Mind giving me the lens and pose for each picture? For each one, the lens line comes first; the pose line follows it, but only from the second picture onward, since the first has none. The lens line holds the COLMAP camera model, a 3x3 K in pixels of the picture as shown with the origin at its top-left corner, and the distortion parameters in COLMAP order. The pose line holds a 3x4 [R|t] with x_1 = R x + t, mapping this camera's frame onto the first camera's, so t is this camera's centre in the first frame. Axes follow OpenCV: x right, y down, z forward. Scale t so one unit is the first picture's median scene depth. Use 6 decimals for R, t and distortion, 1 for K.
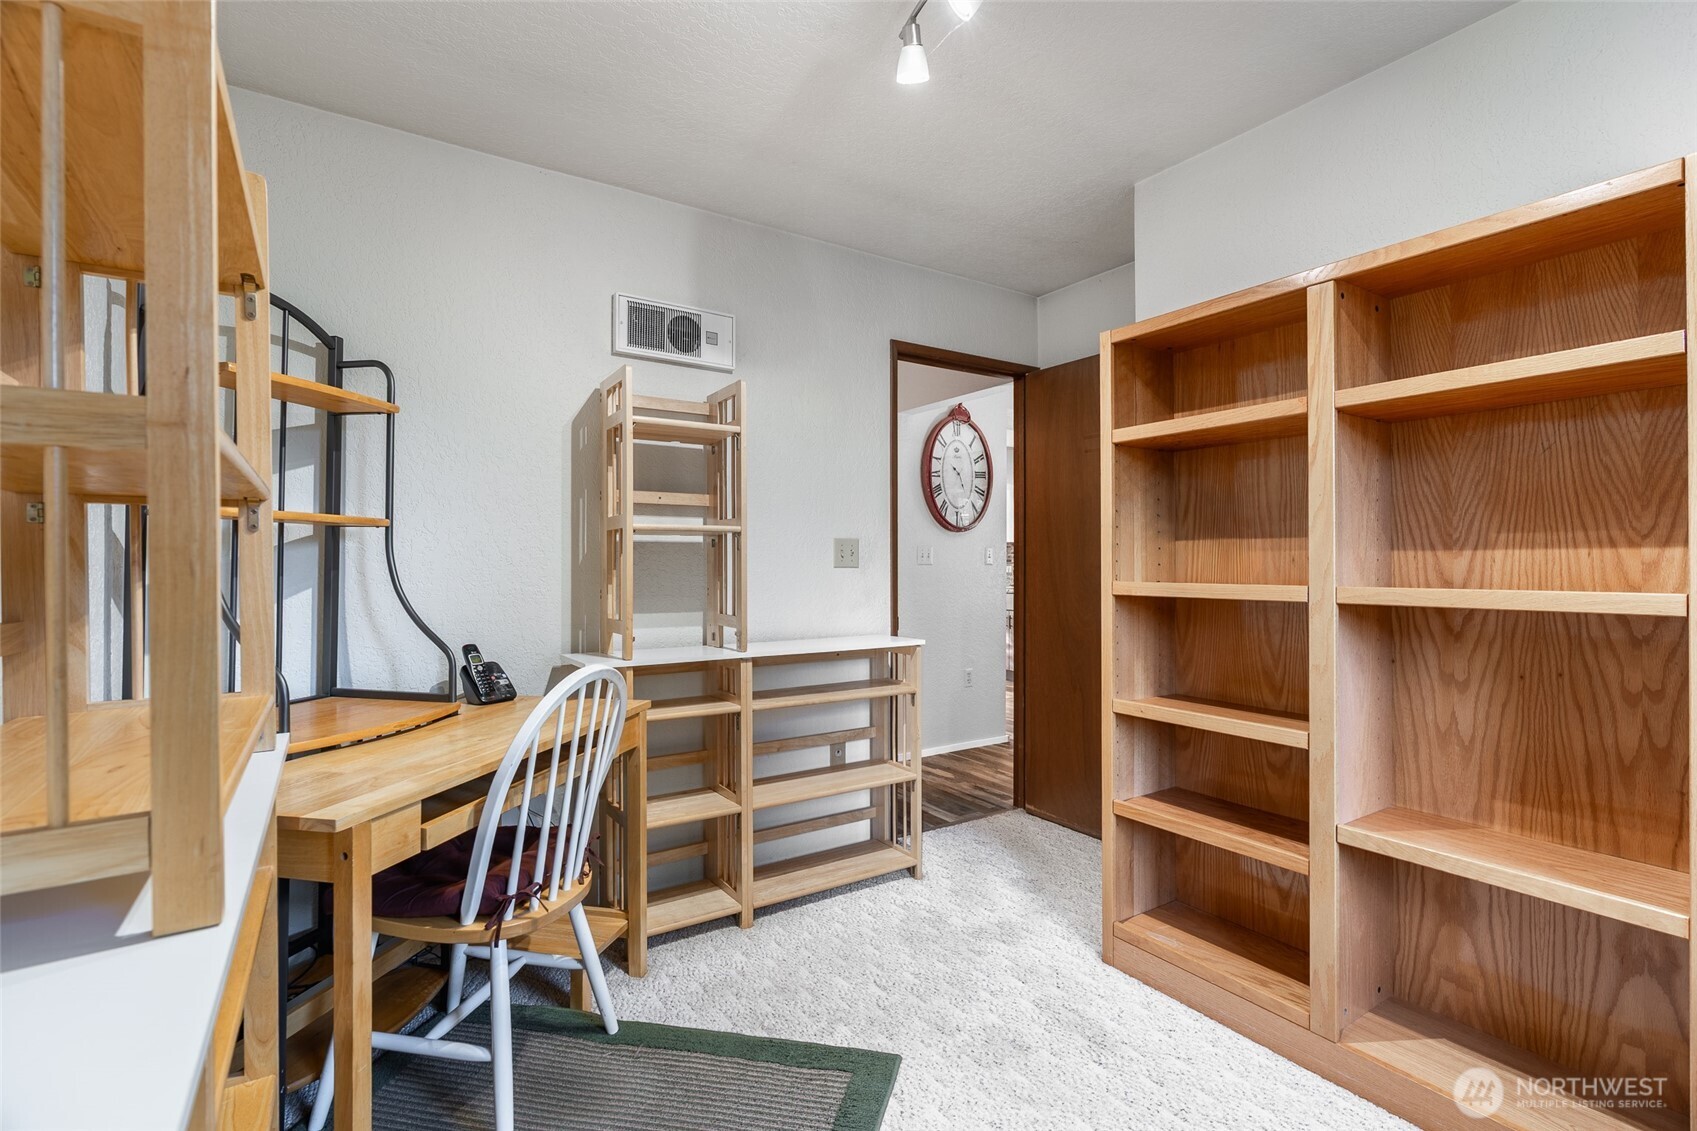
lens RADIAL K [[795.6, 0, 864.3], [0, 795.6, 563.3], [0, 0, 1]] dist [-0.008711, 0.005793]
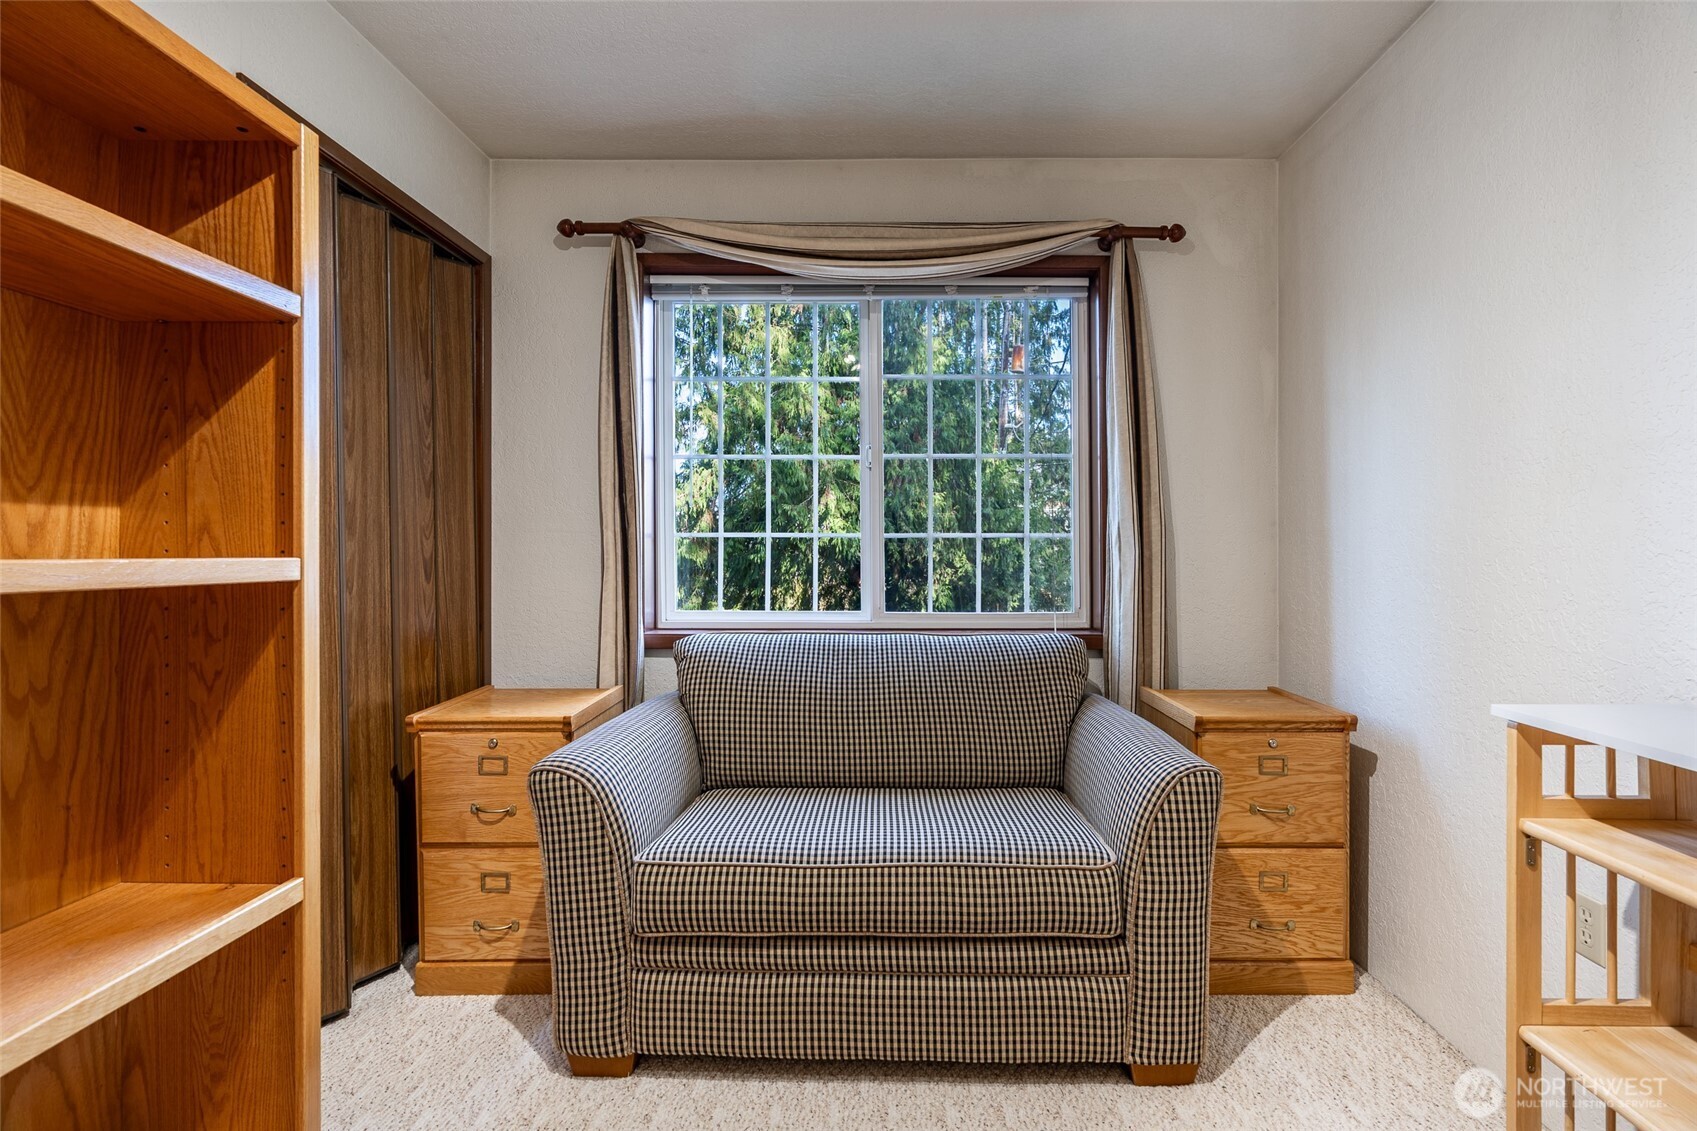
lens RADIAL K [[807.8, 0, 859.1], [0, 807.8, 546.8], [0, 0, 1]] dist [-0.003381, 0.000761]
pose [[-0.821895, -0.002664, 0.569633, -0.109145], [-0.002517, 0.999996, 0.001046, 0.018803], [-0.569634, -0.000574, -0.821899, 1.177580]]
